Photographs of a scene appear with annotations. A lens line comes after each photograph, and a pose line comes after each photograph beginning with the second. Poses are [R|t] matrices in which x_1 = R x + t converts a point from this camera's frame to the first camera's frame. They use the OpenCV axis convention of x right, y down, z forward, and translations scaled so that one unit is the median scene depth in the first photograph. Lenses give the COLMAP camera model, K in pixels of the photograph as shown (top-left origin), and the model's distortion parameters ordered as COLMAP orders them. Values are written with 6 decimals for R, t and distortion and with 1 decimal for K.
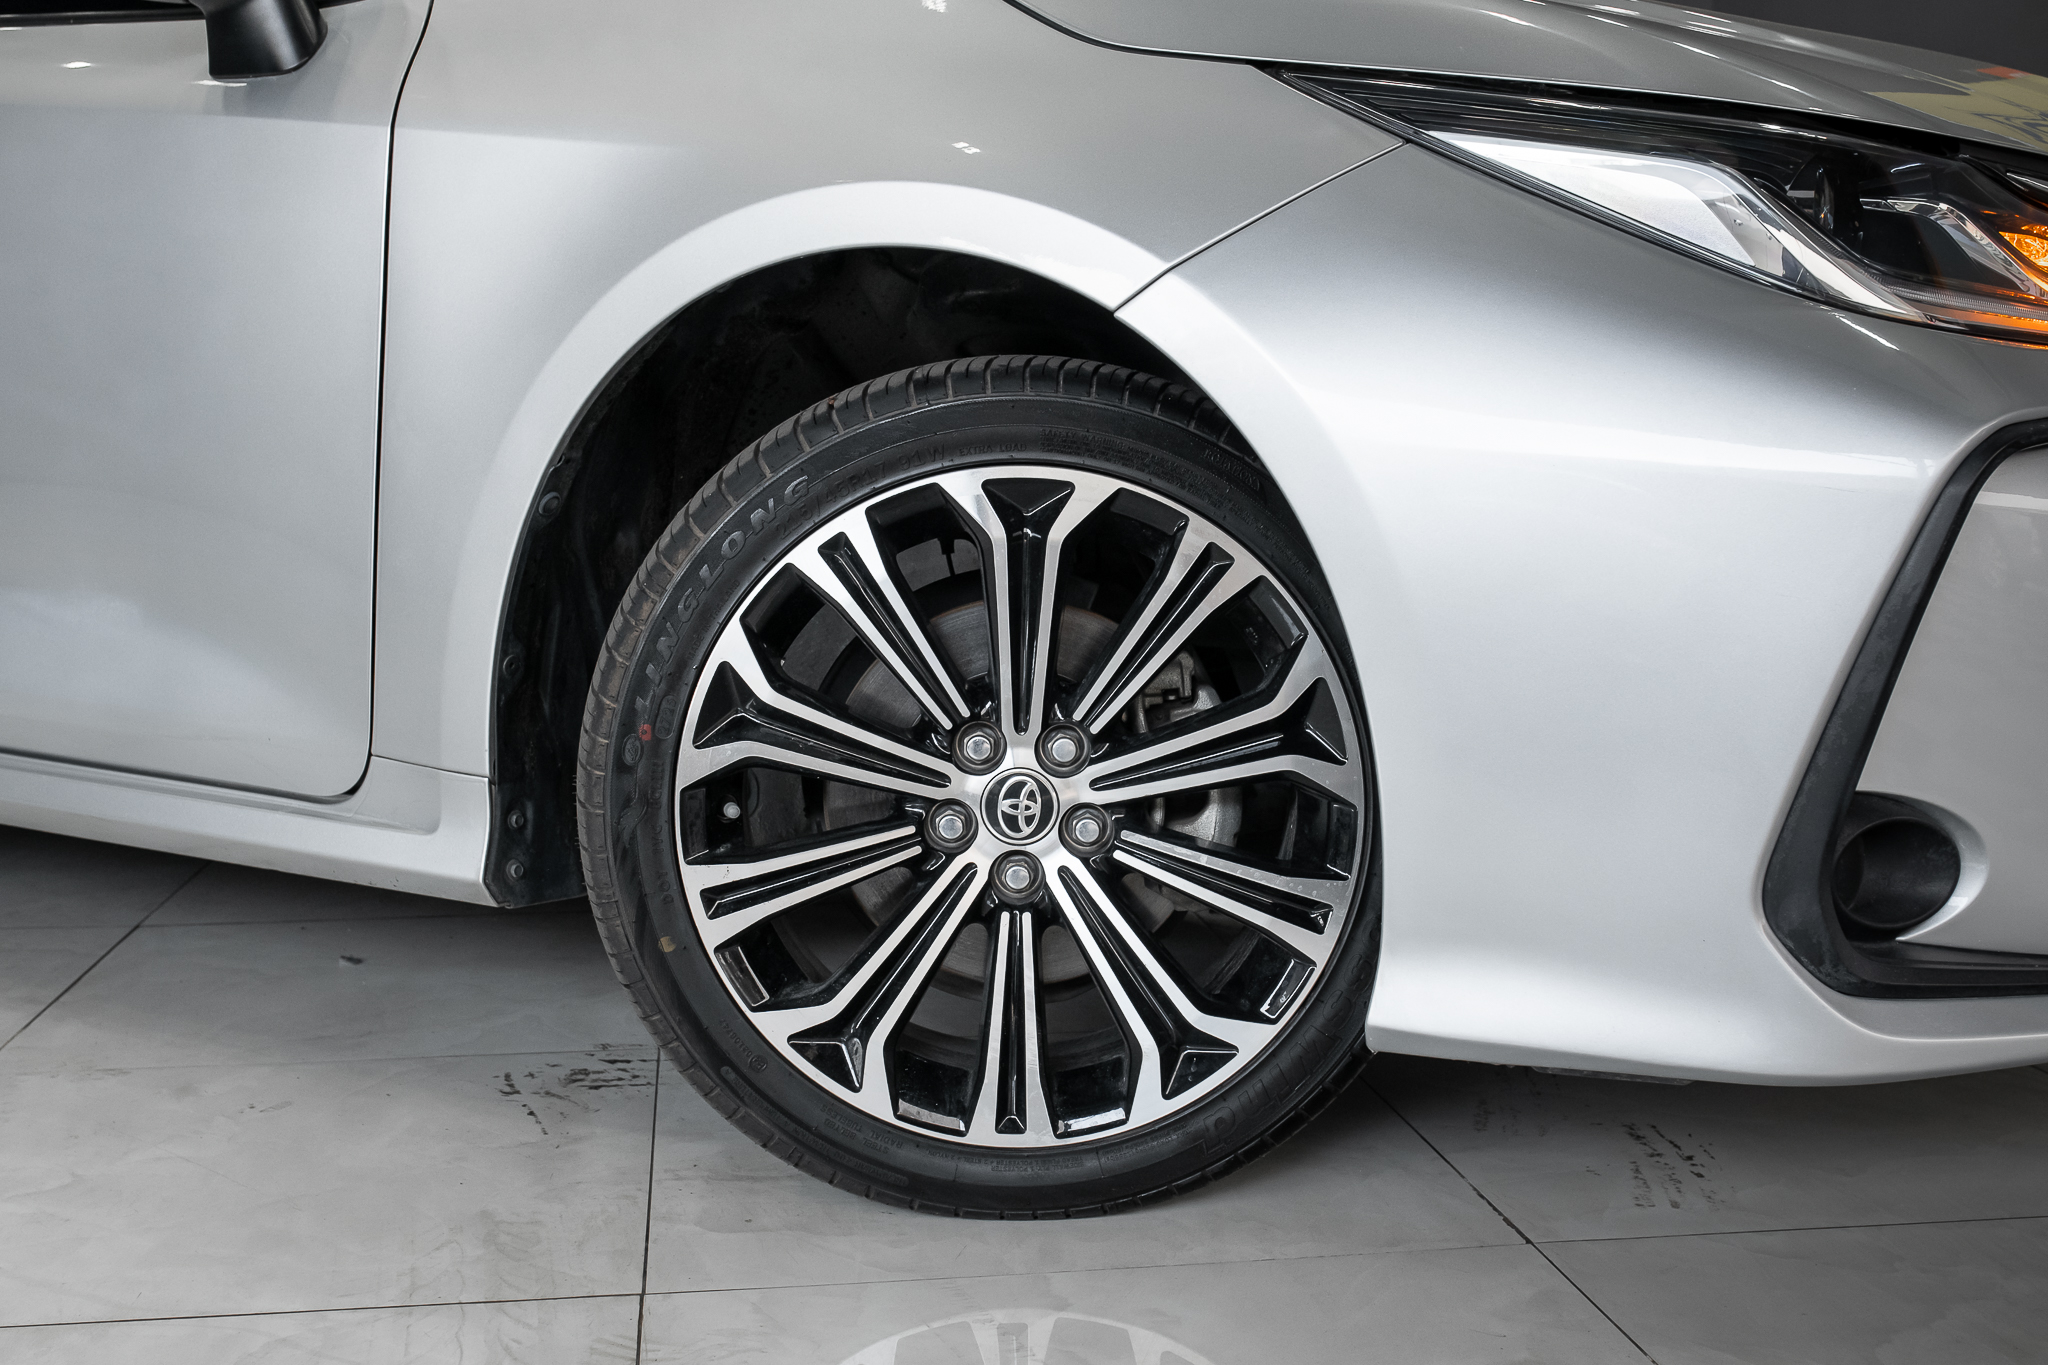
lens RADIAL K [[1996.6, 0, 1007.9], [0, 1996.6, 673.9], [0, 0, 1]] dist [-0.047904, 0.000000]
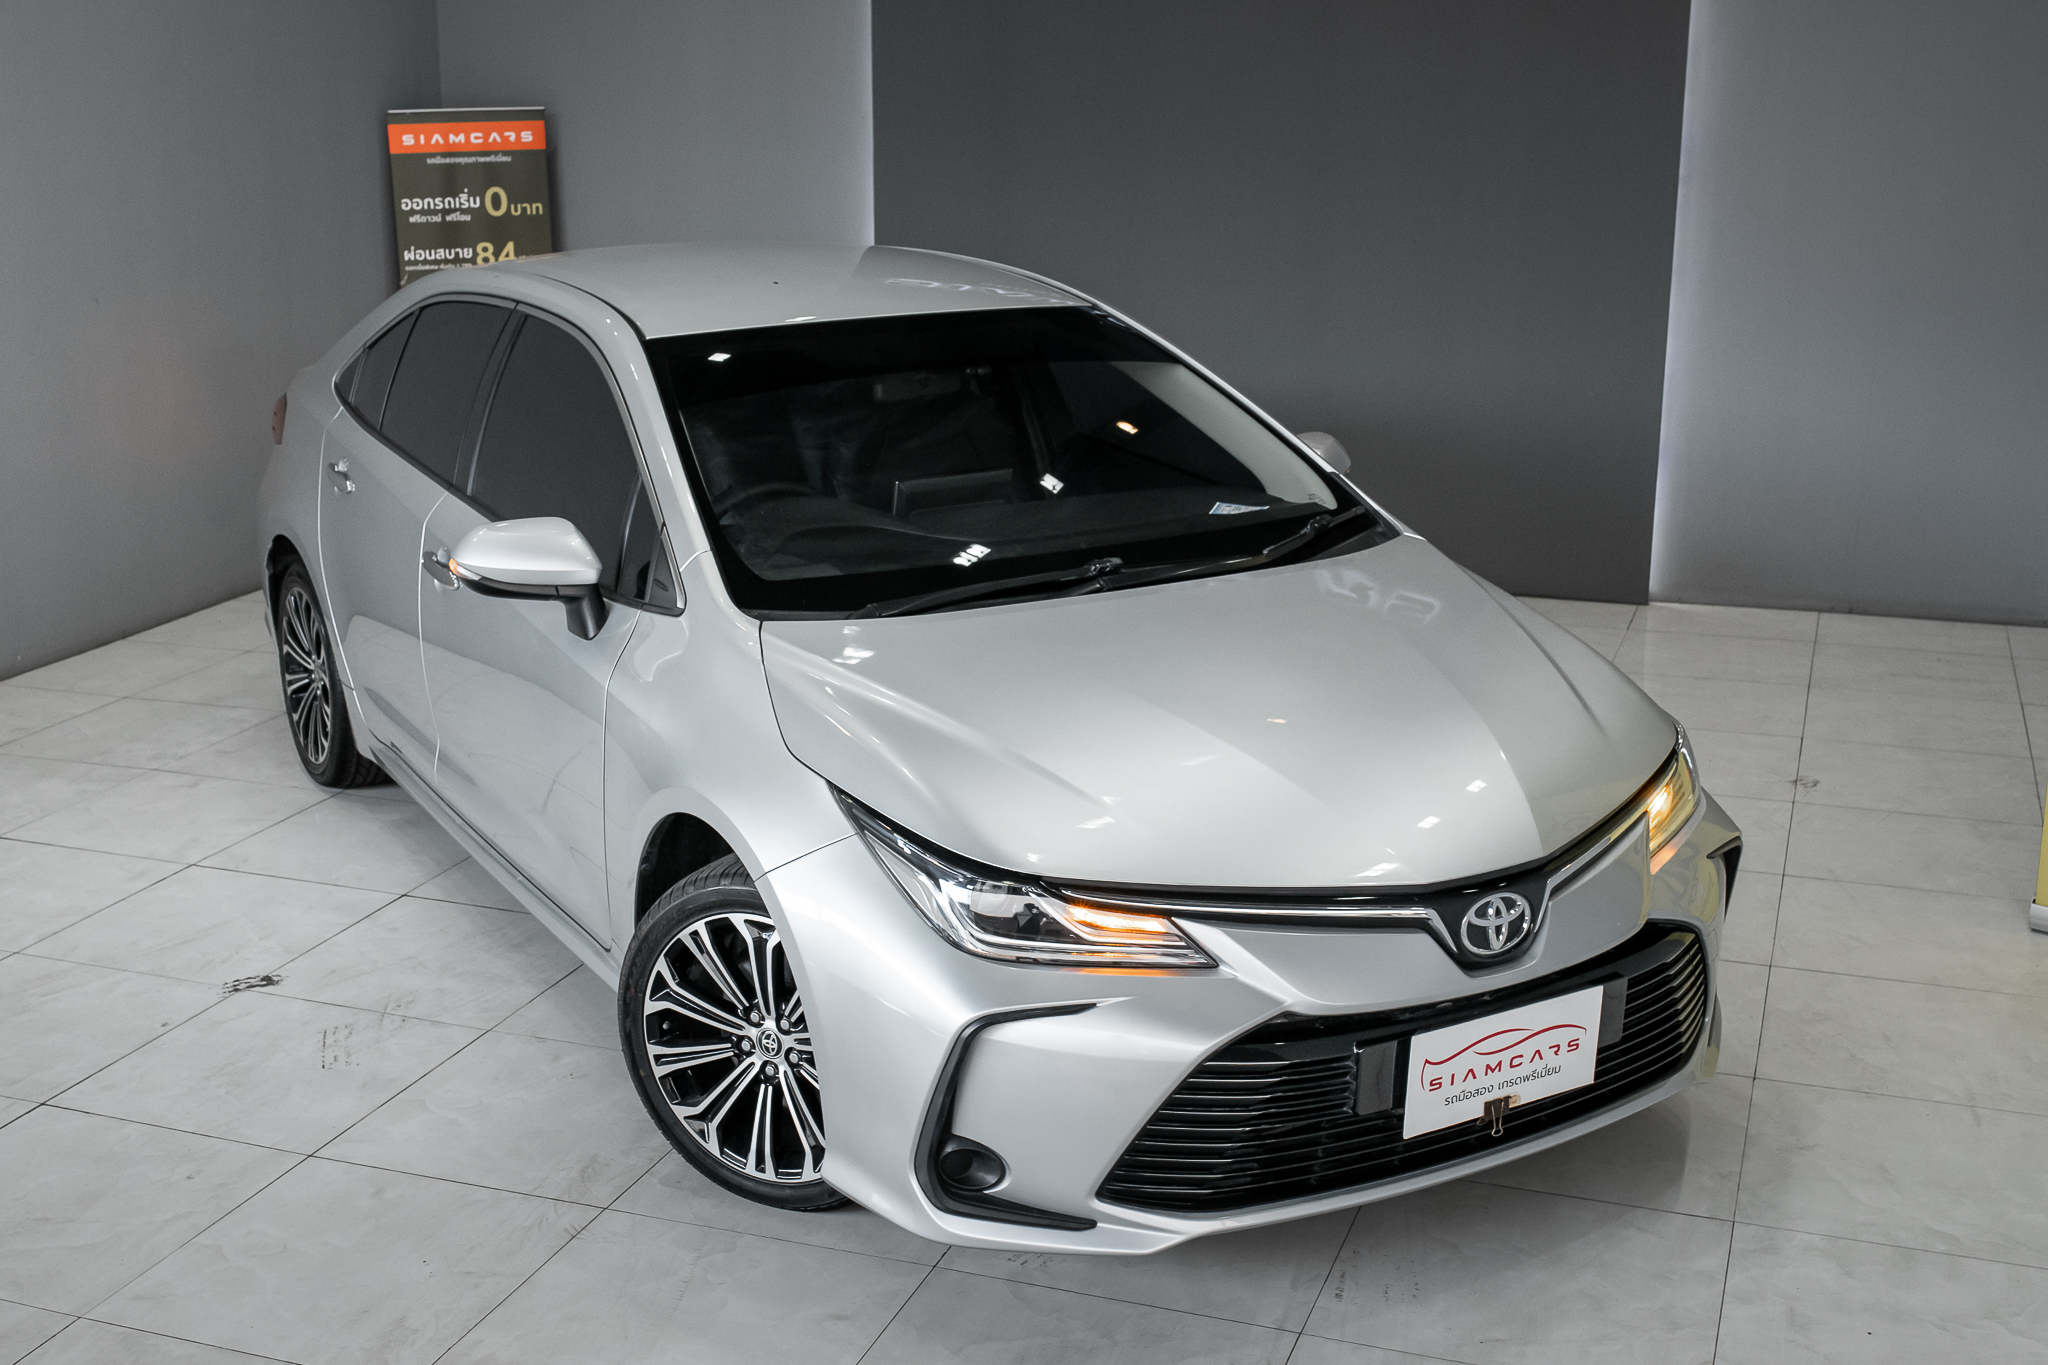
lens RADIAL K [[1996.6, 0, 1031.2], [0, 1996.6, 684.5], [0, 0, 1]] dist [-0.047904, 0.000000]
pose [[0.901160, 0.109595, -0.419403, 1.259094], [-0.055584, 0.988740, 0.138938, -0.718247], [0.429908, -0.101893, 0.897105, -0.981504]]
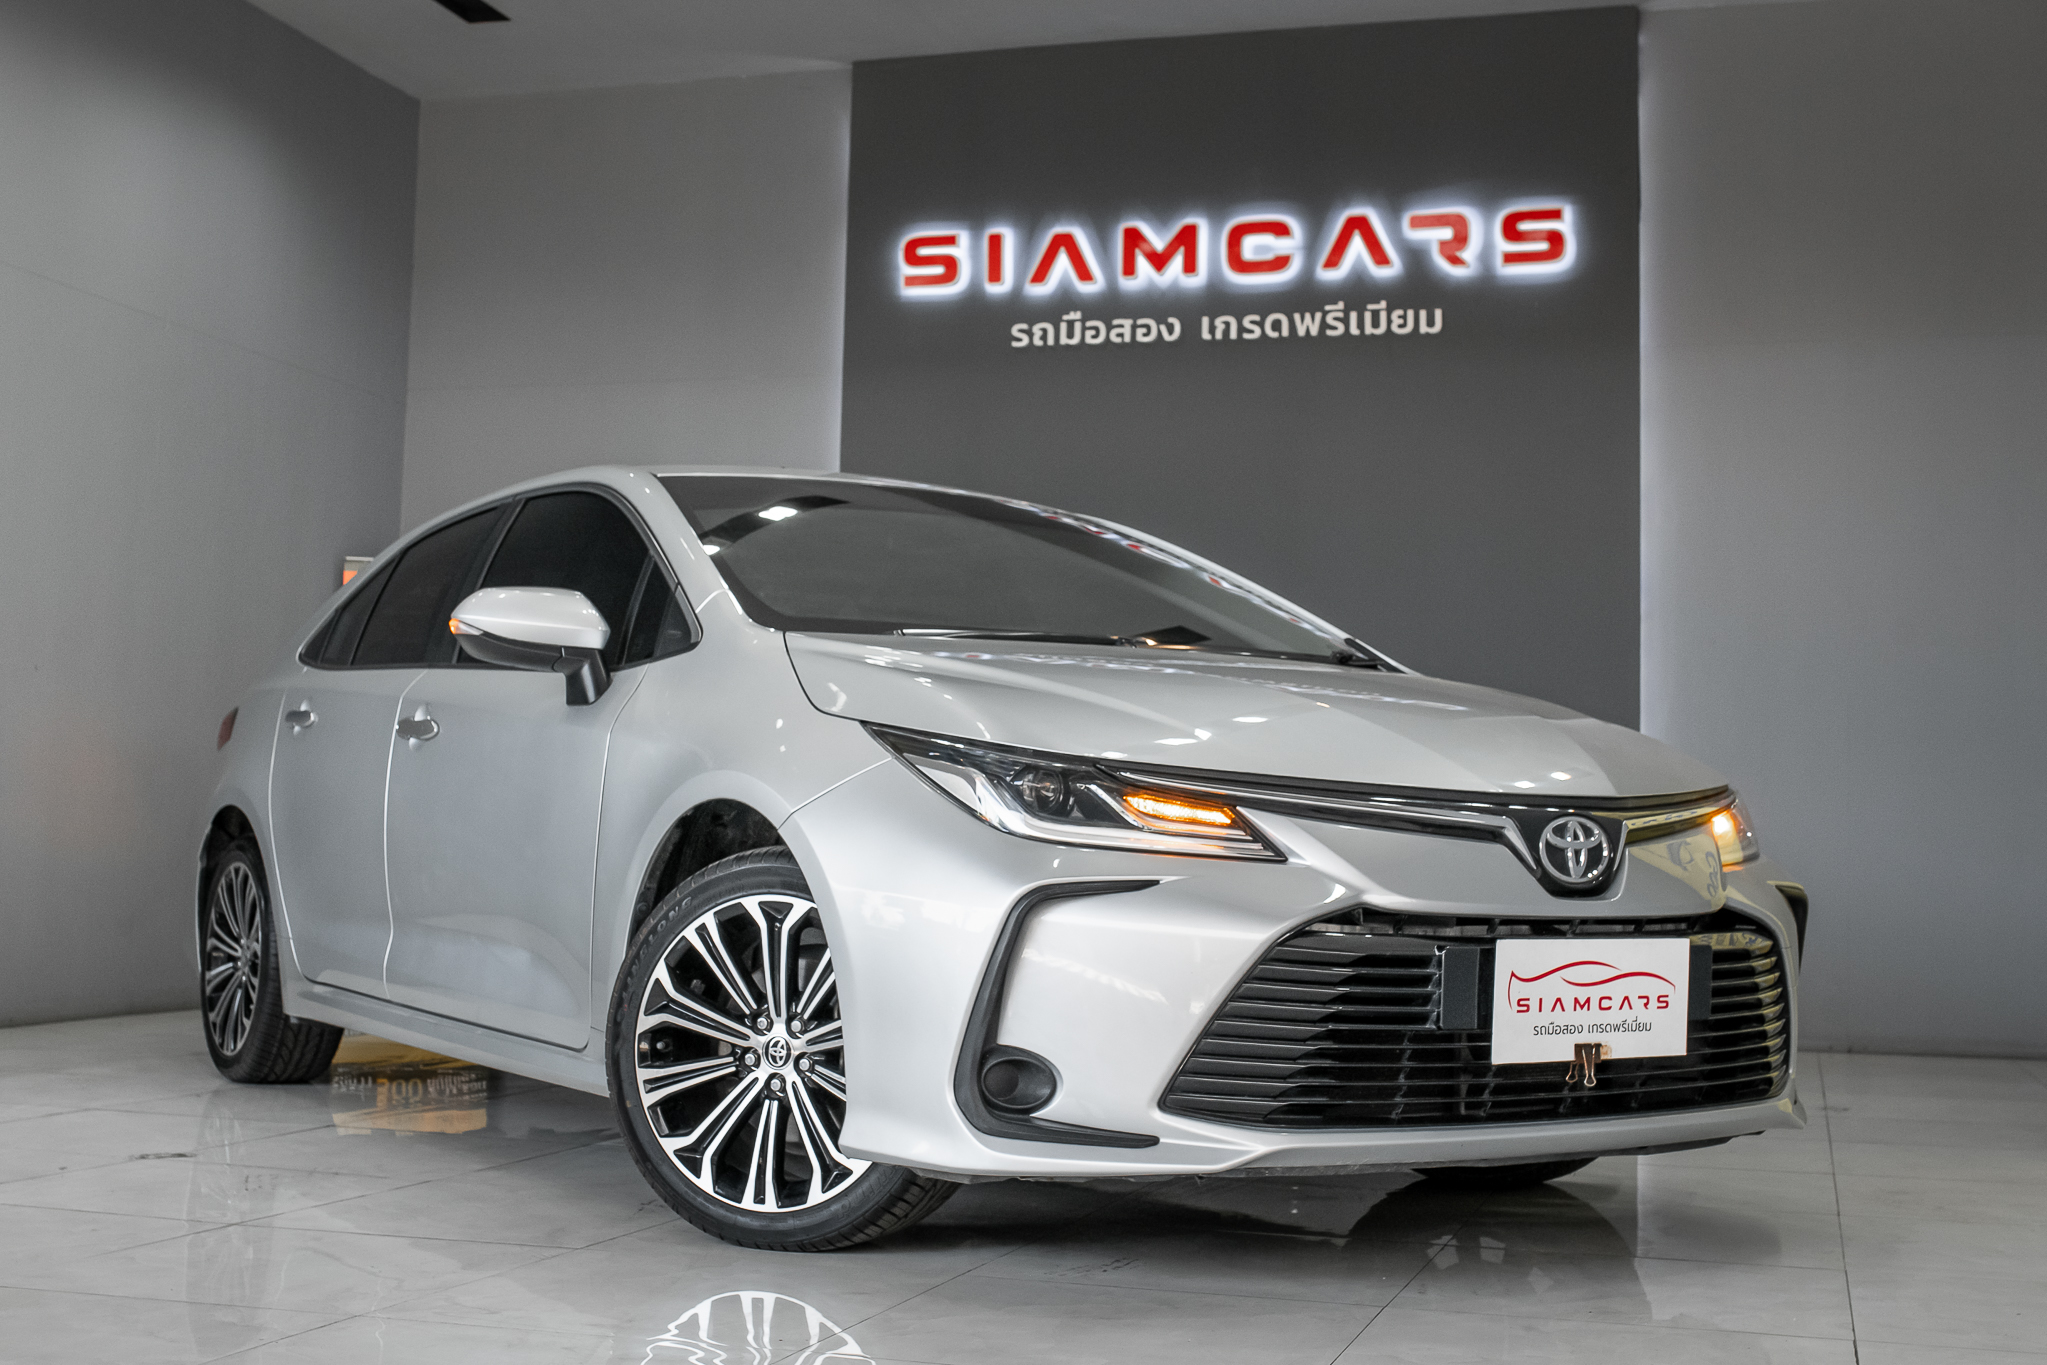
lens RADIAL K [[2083.9, 0, 1056.3], [0, 2083.9, 762.7], [0, 0, 1]] dist [-0.023691, 0.000000]
pose [[0.920817, -0.001007, -0.389994, 1.178583], [-0.066136, 0.985110, -0.158698, 0.096741], [0.384347, 0.171925, 0.907039, -1.000926]]
